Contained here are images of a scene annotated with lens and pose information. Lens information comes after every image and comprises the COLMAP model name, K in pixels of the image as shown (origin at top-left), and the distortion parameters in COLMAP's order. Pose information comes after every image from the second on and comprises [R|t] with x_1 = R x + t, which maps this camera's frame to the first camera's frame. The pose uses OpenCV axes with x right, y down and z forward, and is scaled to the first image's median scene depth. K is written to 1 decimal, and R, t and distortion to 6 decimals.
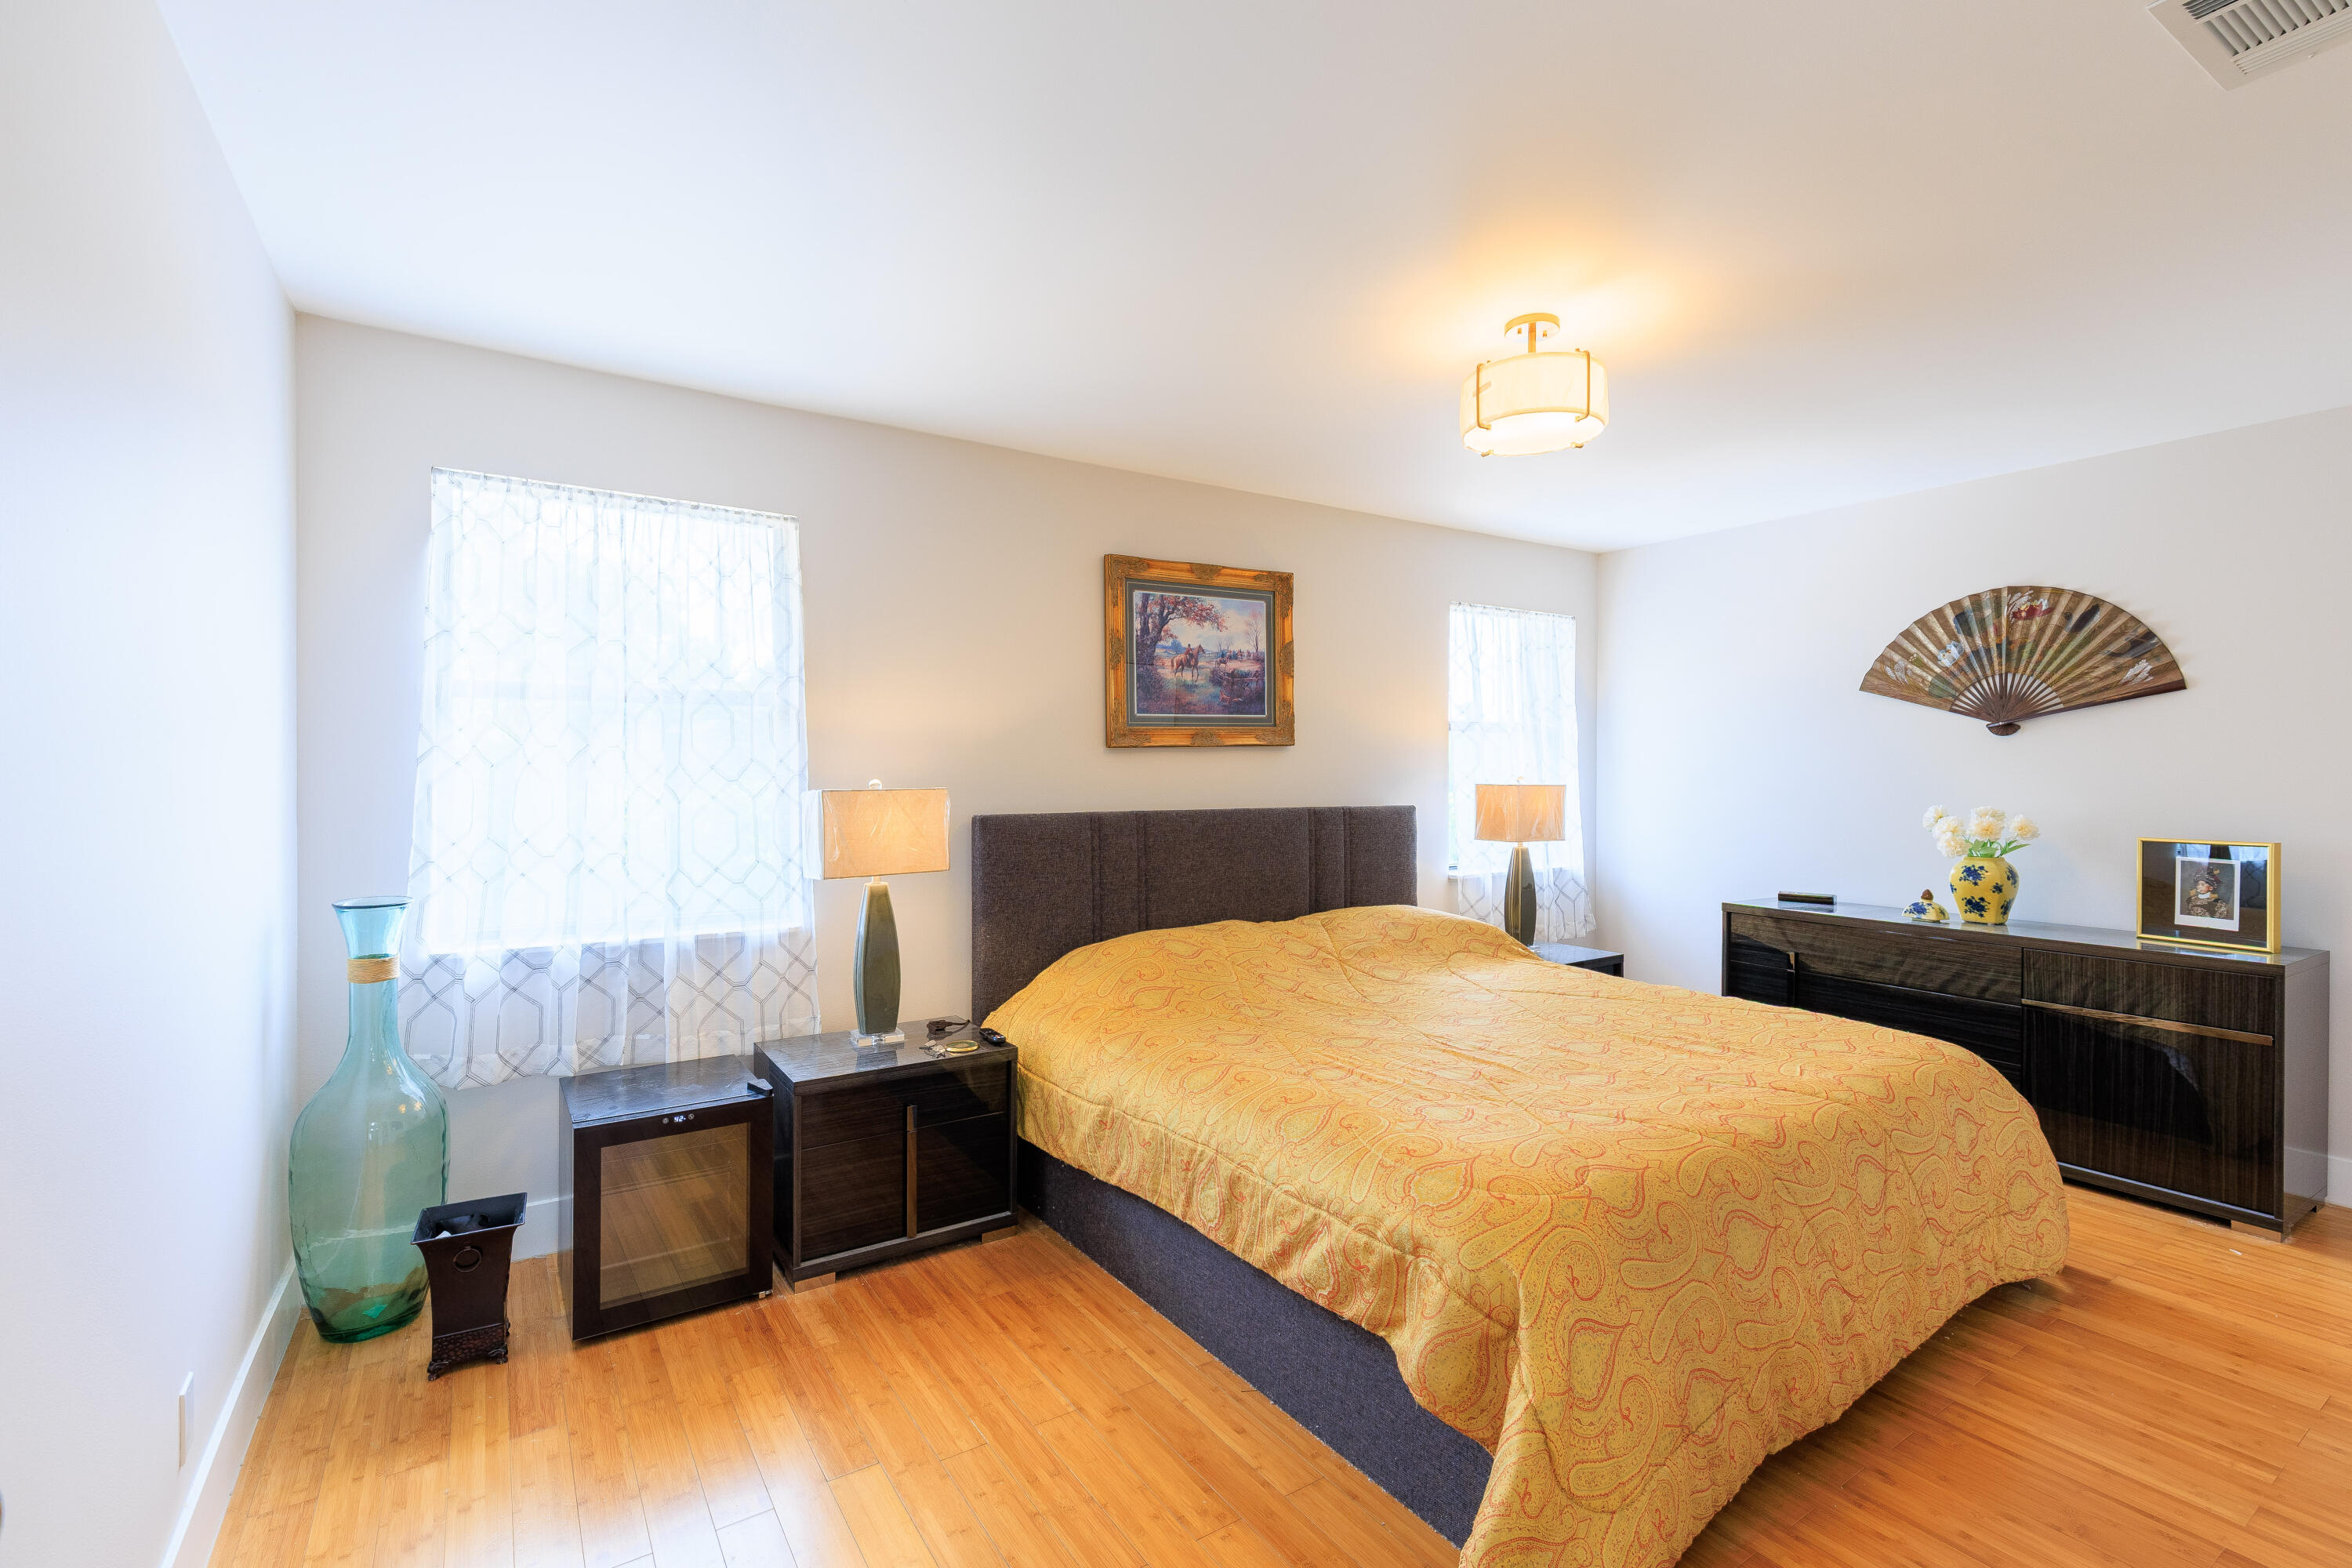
lens RADIAL K [[1045.4, 0, 1176.3], [0, 1045.4, 771.2], [0, 0, 1]] dist [0.004954, -0.000891]
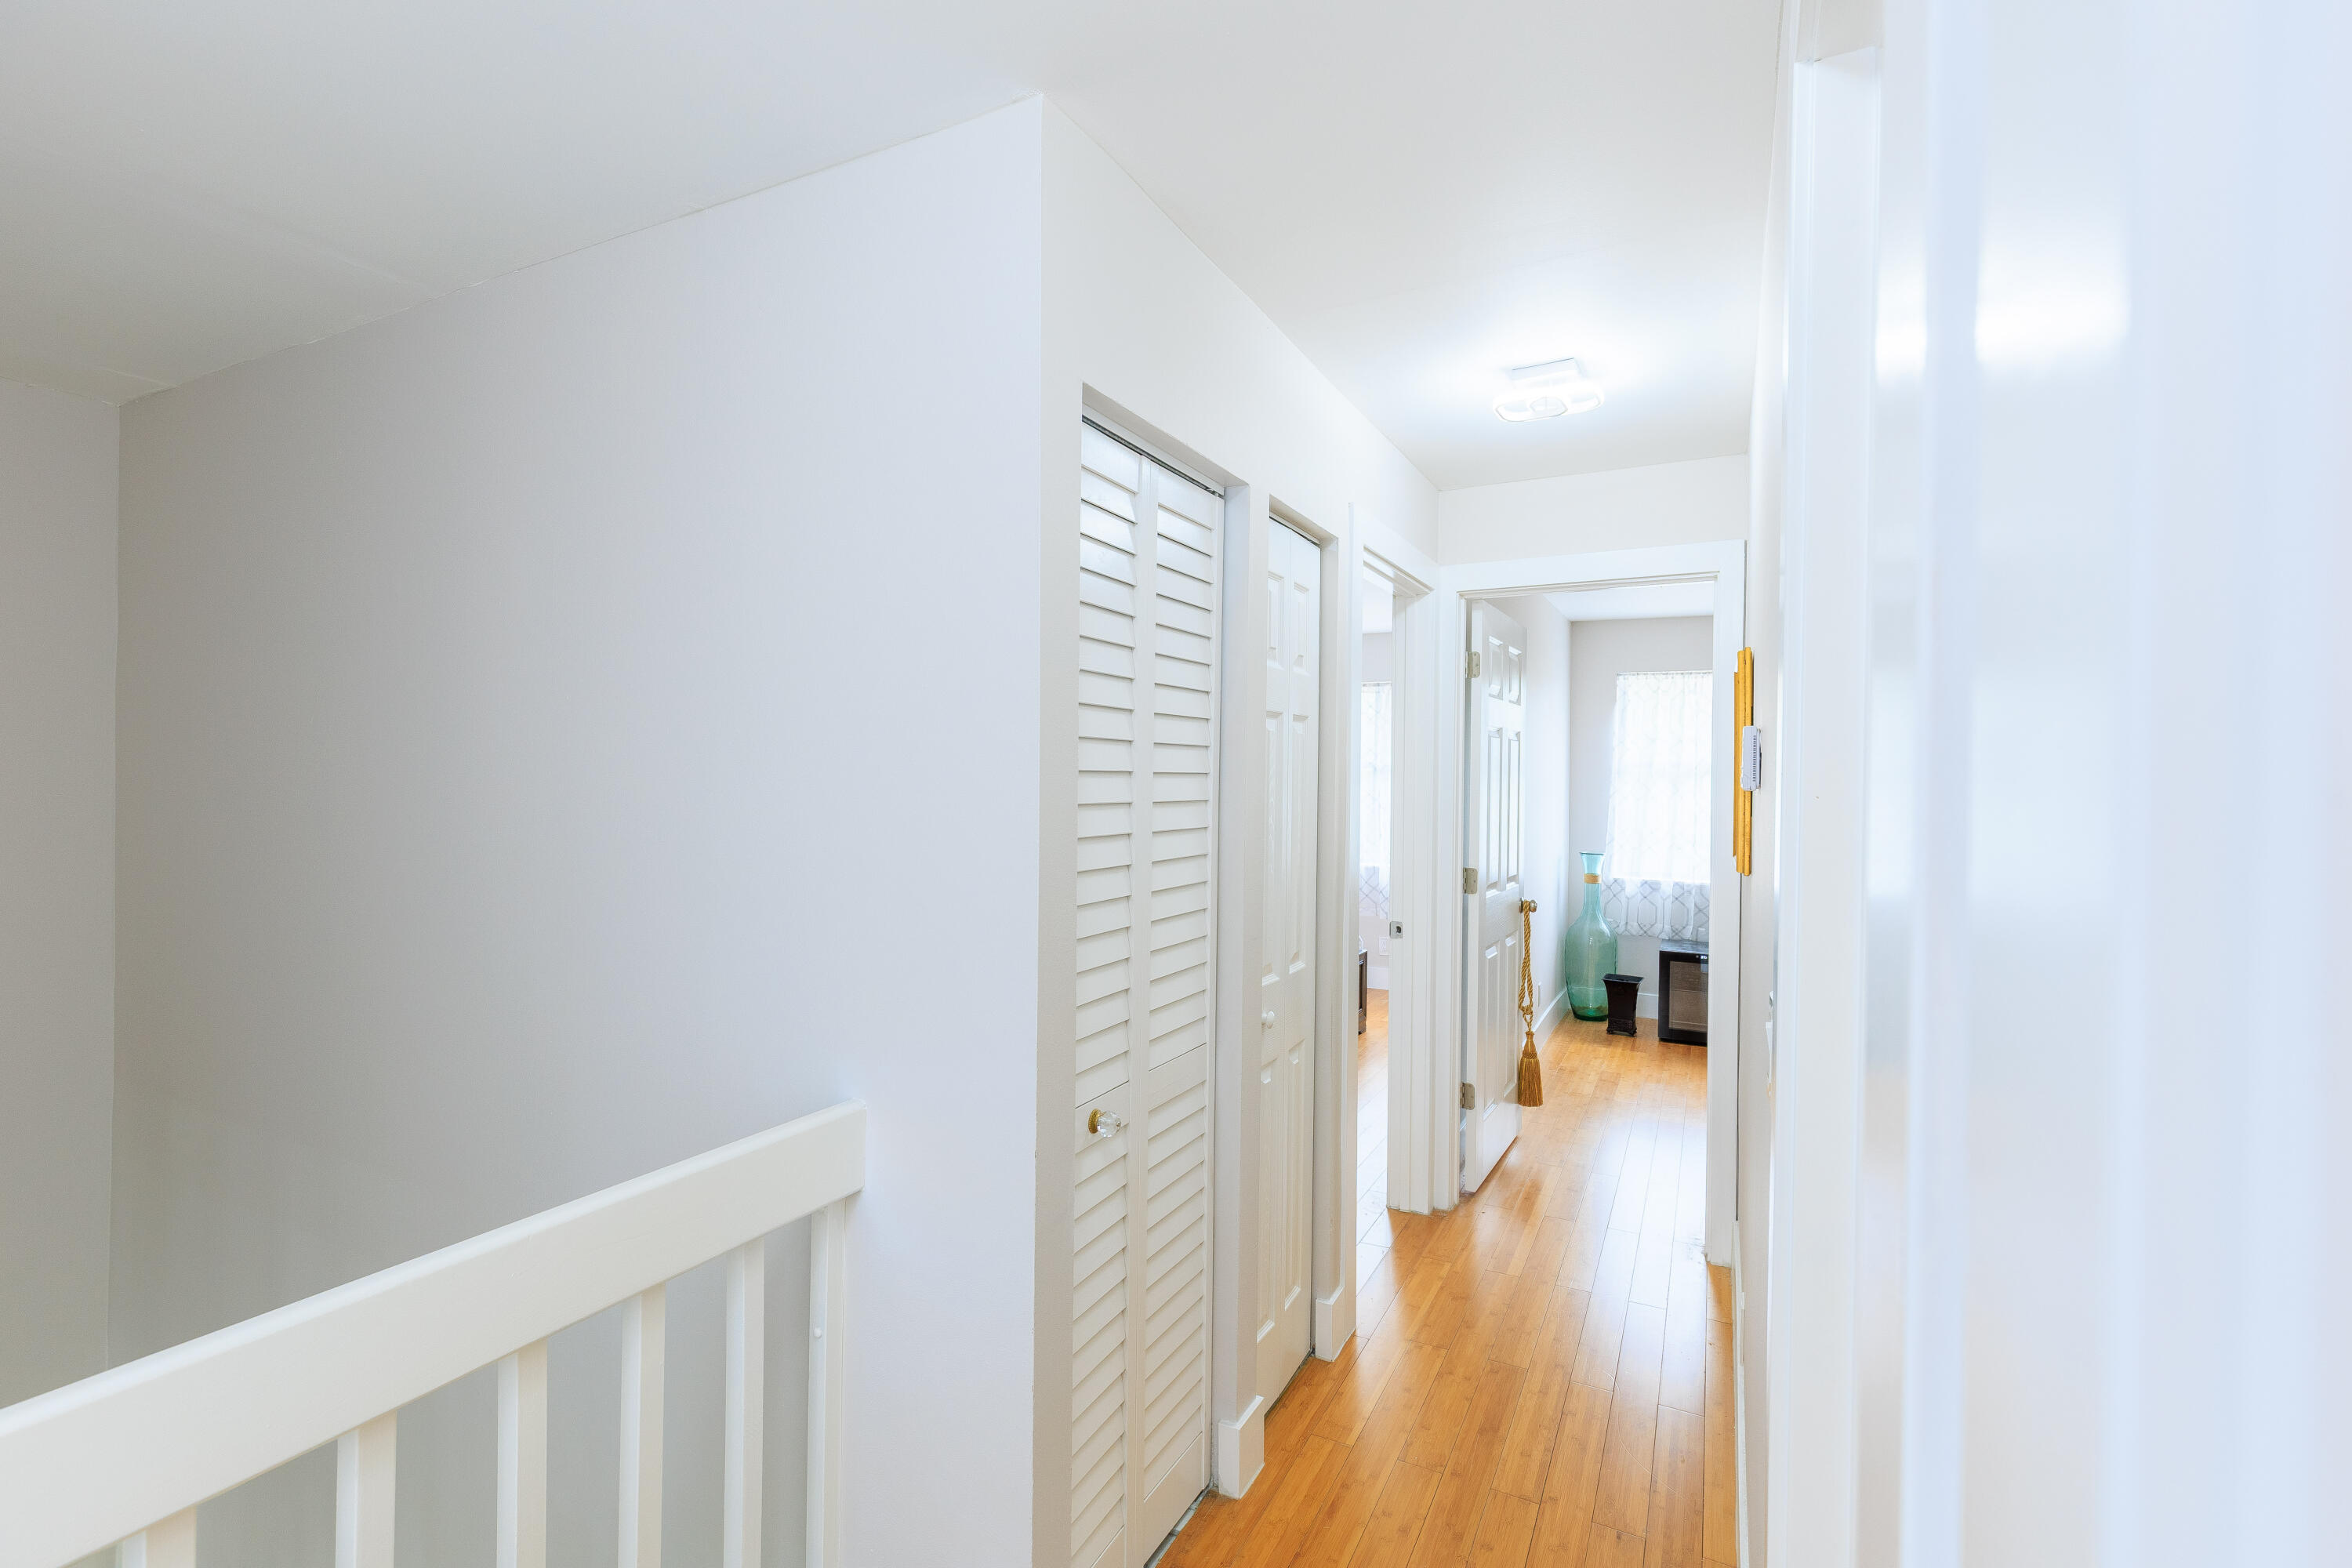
lens RADIAL K [[1045.4, 0, 1178.0], [0, 1045.4, 785.8], [0, 0, 1]] dist [0.004954, -0.000891]
pose [[0.496321, 0.006419, -0.868115, 0.905388], [-0.014366, 0.999896, -0.000819, -0.020548], [0.868020, 0.012878, 0.496362, -1.097476]]
